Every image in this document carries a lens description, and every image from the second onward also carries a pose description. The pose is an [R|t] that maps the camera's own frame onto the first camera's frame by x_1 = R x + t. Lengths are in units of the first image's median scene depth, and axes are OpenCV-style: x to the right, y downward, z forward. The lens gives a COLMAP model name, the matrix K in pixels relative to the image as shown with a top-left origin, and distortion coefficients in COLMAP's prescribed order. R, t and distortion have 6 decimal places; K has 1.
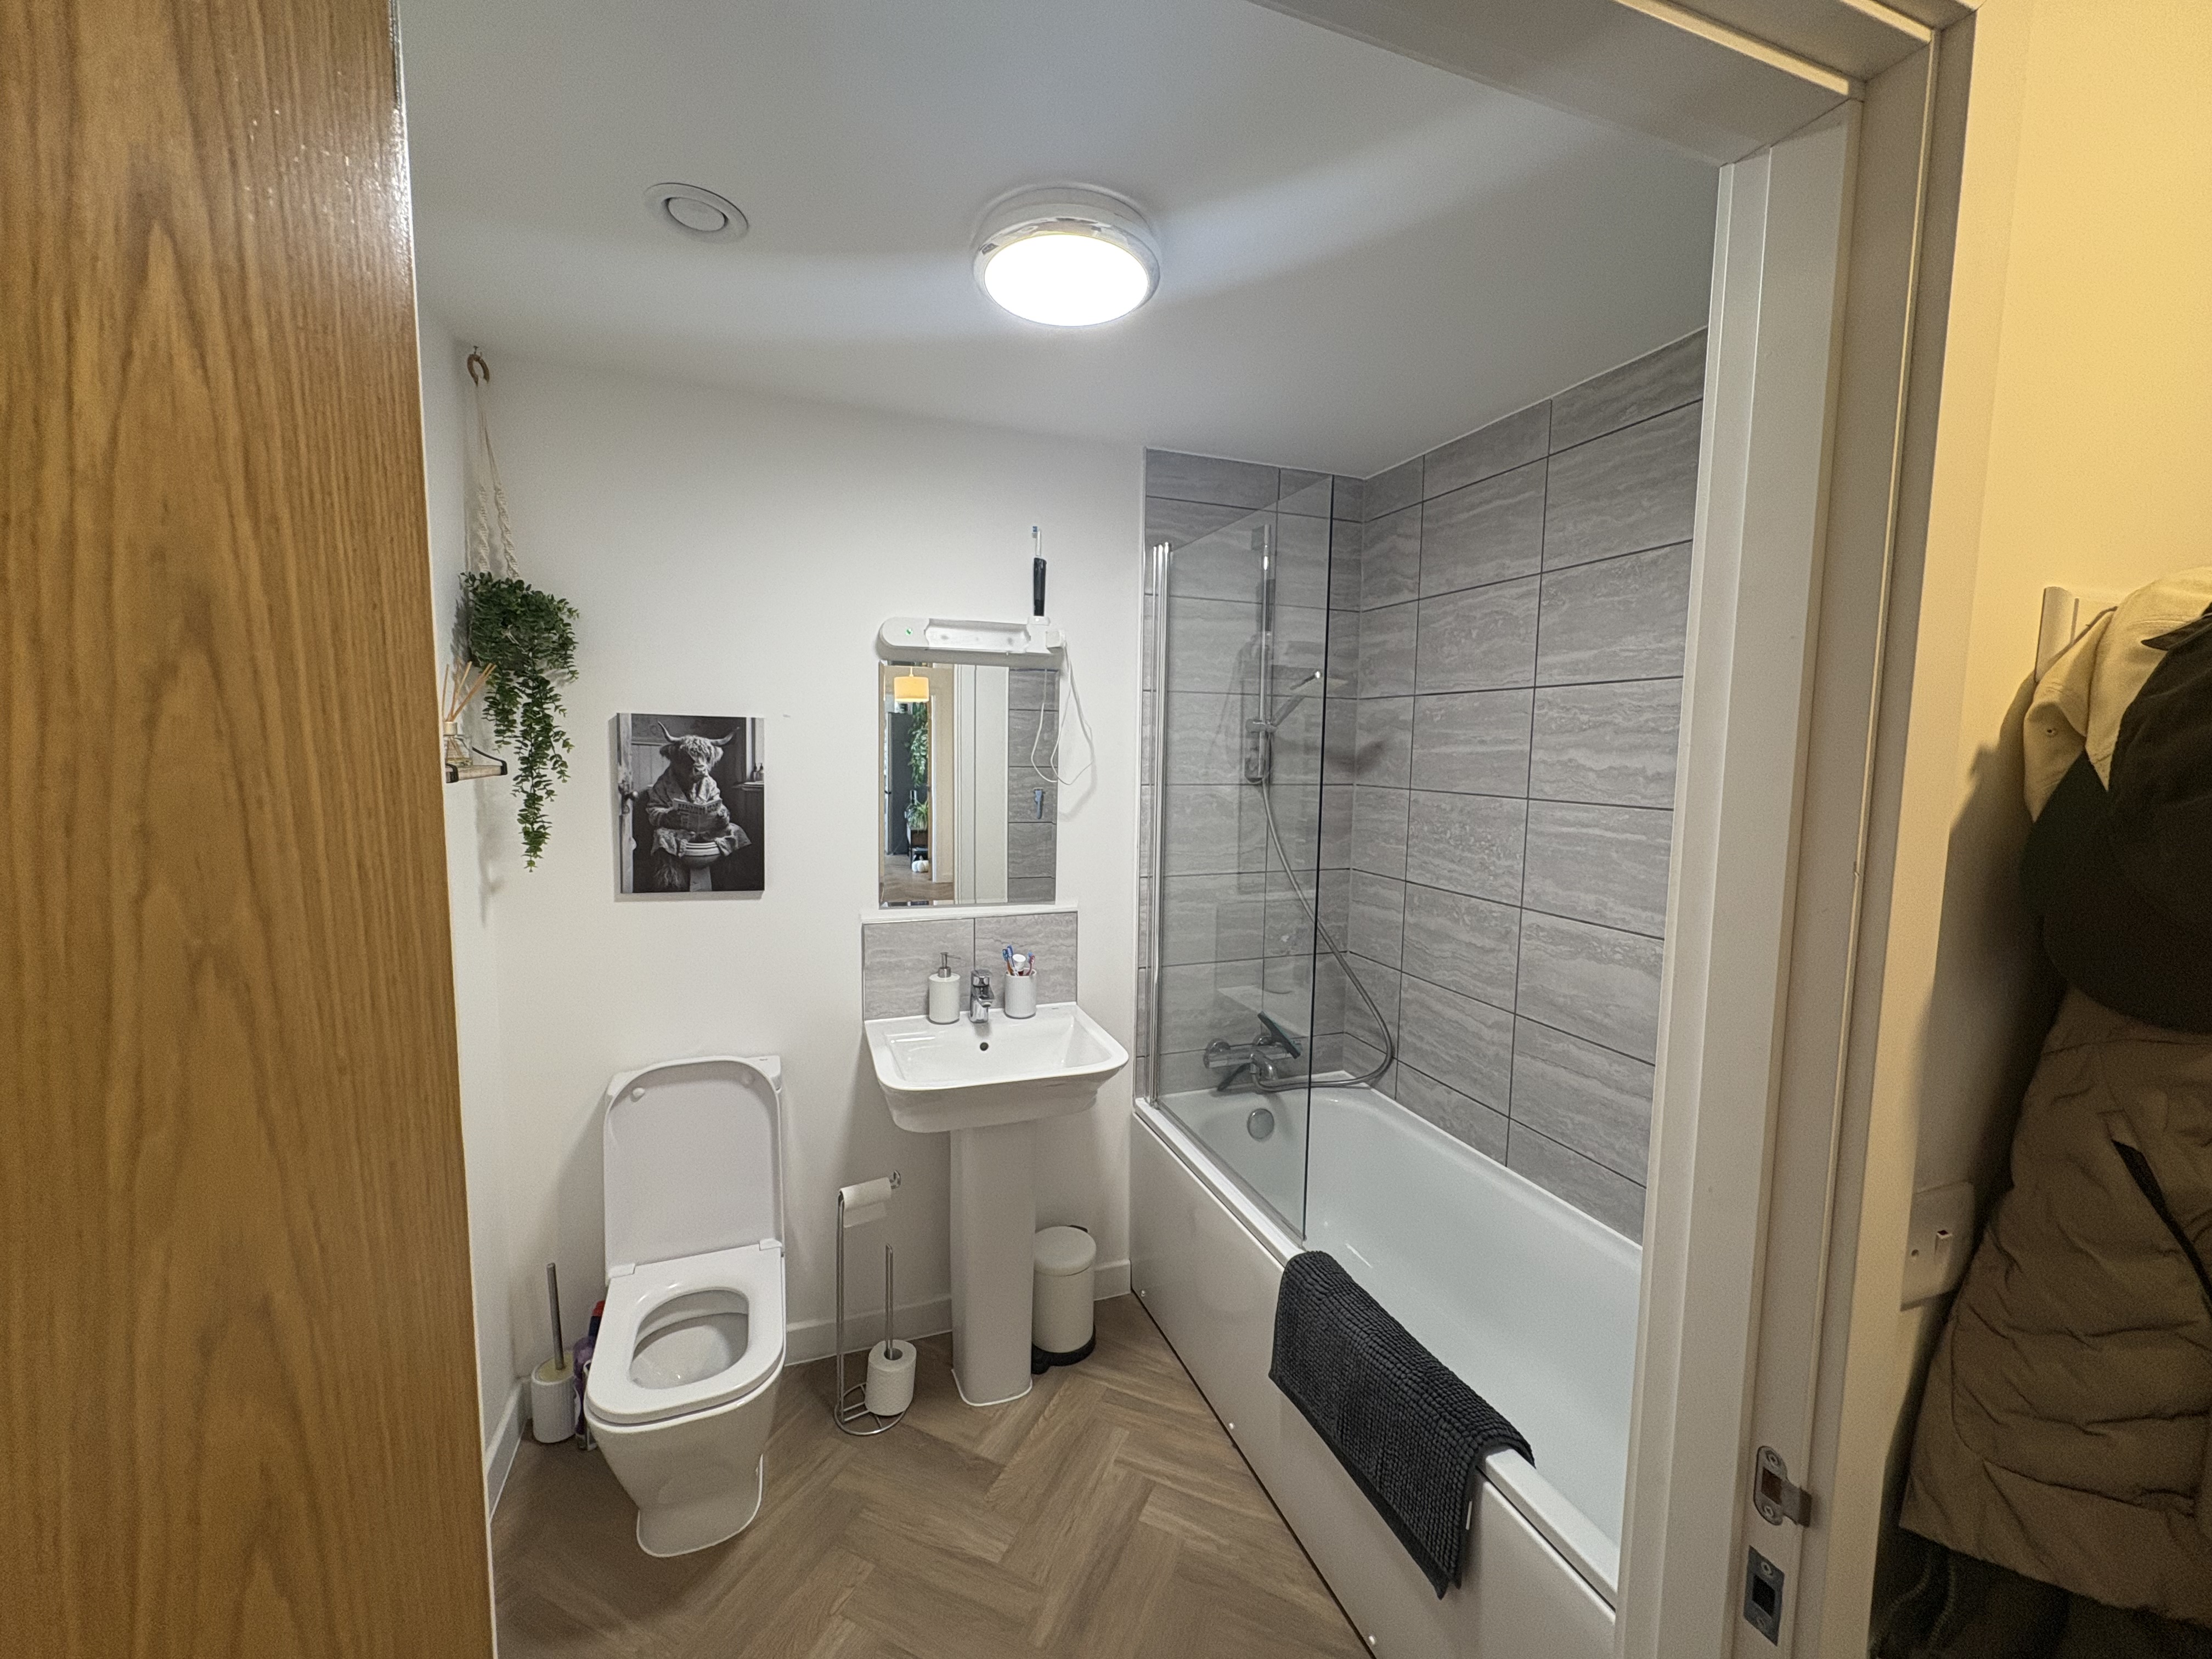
lens RADIAL K [[884.5, 0, 1102.5], [0, 884.5, 829.9], [0, 0, 1]] dist [-0.001065, 0.000302]
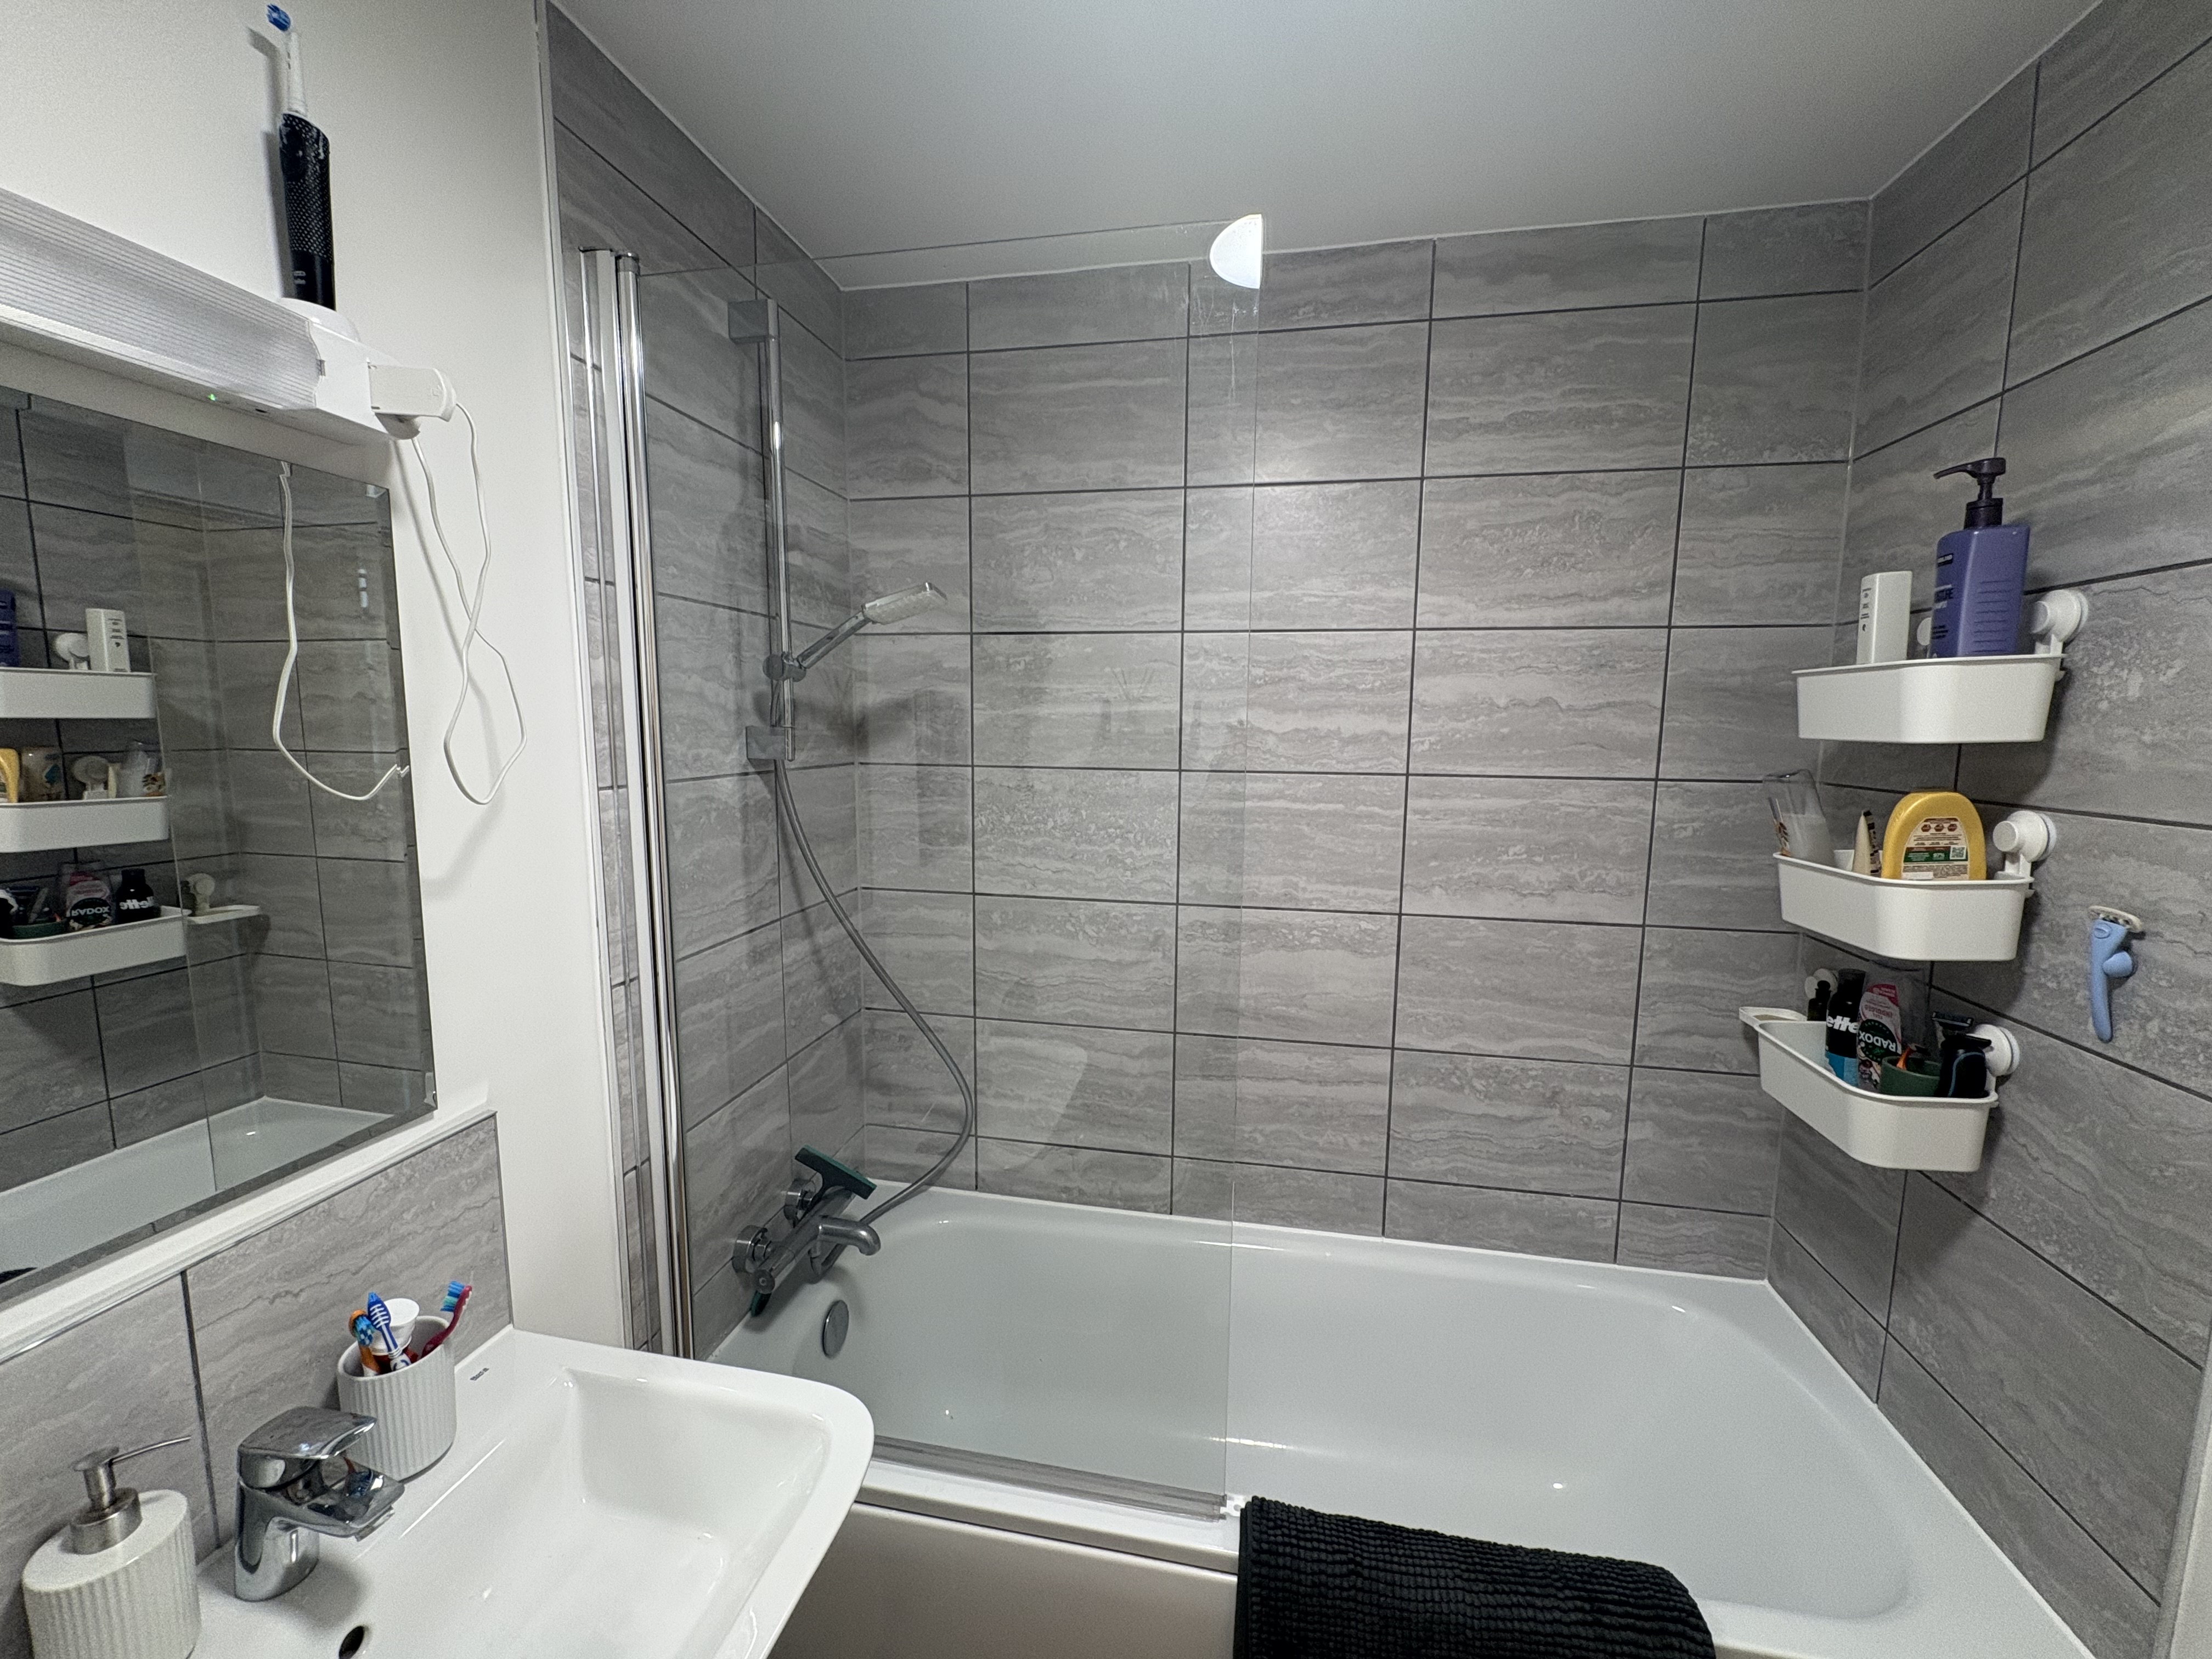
lens RADIAL K [[884.5, 0, 1102.5], [0, 884.5, 829.9], [0, 0, 1]] dist [-0.001065, 0.000302]
pose [[0.512950, -0.115688, 0.850587, -0.241154], [0.080657, 0.992989, 0.086416, -0.054694], [-0.854621, 0.024279, 0.518685, 0.616172]]
